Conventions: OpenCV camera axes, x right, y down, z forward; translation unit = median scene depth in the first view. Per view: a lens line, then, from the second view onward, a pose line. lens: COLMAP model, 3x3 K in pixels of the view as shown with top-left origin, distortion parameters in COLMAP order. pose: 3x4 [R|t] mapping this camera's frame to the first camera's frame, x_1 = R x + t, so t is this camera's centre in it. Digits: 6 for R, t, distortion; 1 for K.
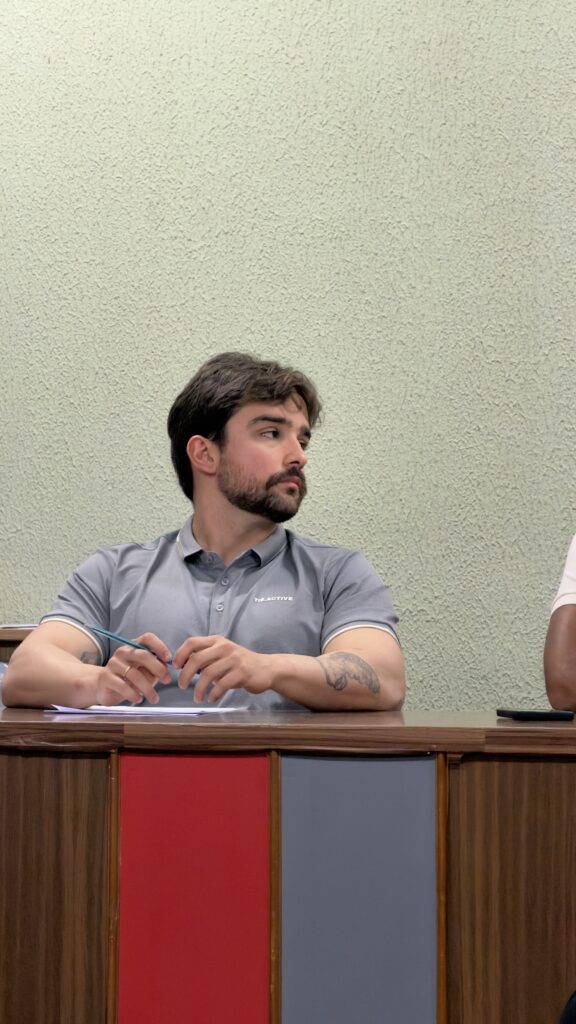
lens RADIAL K [[2916.7, 0, 289.0], [0, 2916.7, 513.5], [0, 0, 1]] dist [0.268018, 0.000000]
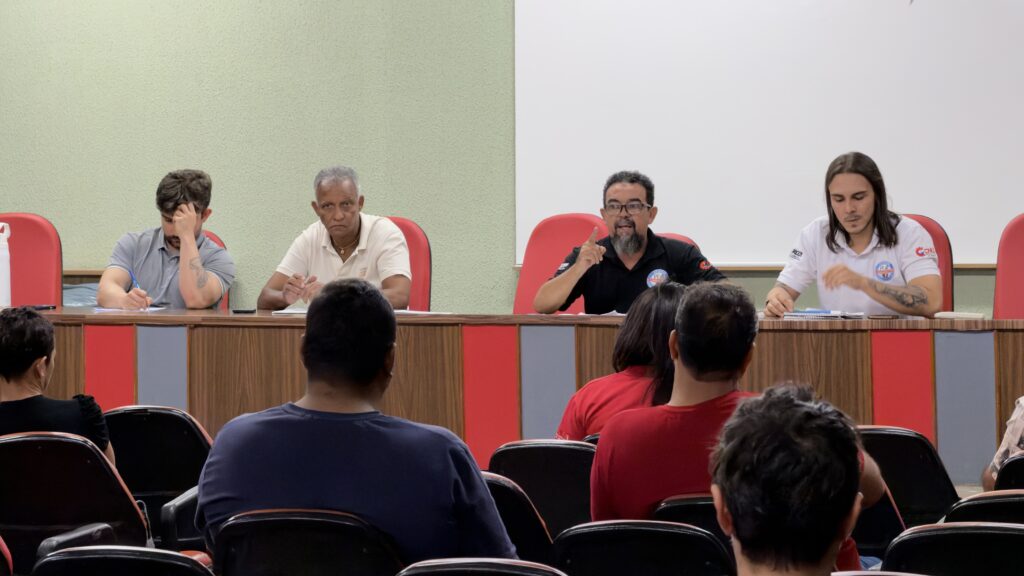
lens RADIAL K [[2916.7, 0, 512.3], [0, 2916.7, 285.9], [0, 0, 1]] dist [0.268018, 0.000000]
pose [[0.994167, 0.000260, -0.107855, 0.364142], [0.006820, 0.997844, 0.065268, -0.077245], [0.107640, -0.065623, 0.992022, -0.989587]]
